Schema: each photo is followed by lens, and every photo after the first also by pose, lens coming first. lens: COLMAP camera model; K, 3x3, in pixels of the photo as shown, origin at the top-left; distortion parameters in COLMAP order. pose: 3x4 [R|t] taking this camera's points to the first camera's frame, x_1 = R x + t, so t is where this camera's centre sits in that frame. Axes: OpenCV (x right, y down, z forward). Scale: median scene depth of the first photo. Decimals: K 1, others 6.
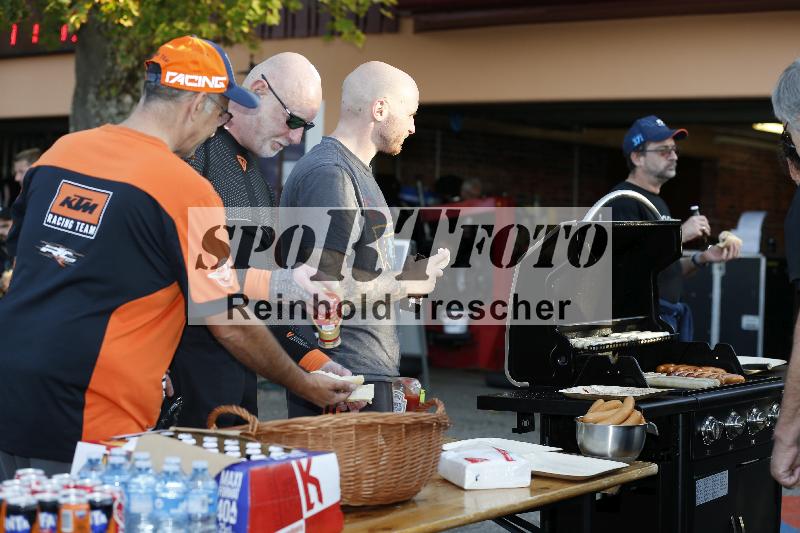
lens RADIAL K [[1684.9, 0, 400.0], [0, 1684.9, 266.5], [0, 0, 1]] dist [-0.051686, -0.405369]
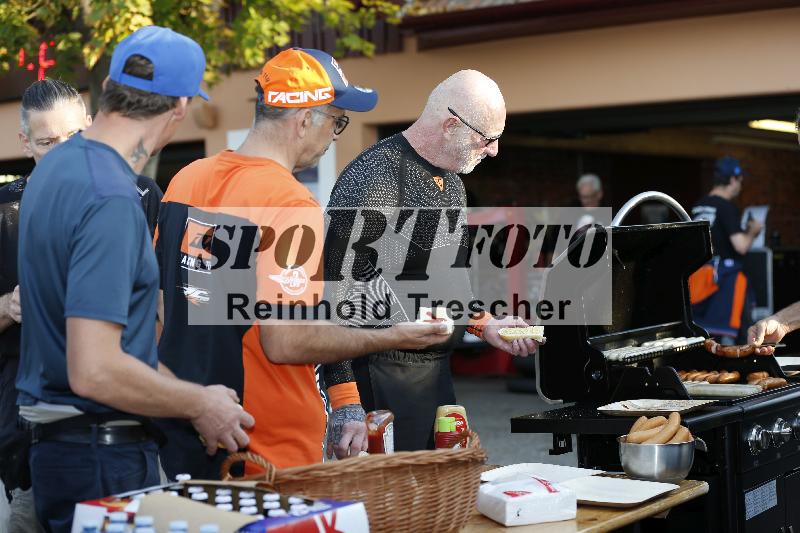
lens RADIAL K [[1604.8, 0, 400.0], [0, 1604.8, 266.5], [0, 0, 1]] dist [-0.146718, -0.030773]
pose [[0.998458, -0.054727, -0.009275, -0.003753], [0.054660, 0.998478, -0.007307, -0.006359], [0.009660, 0.006789, 0.999930, 0.140769]]
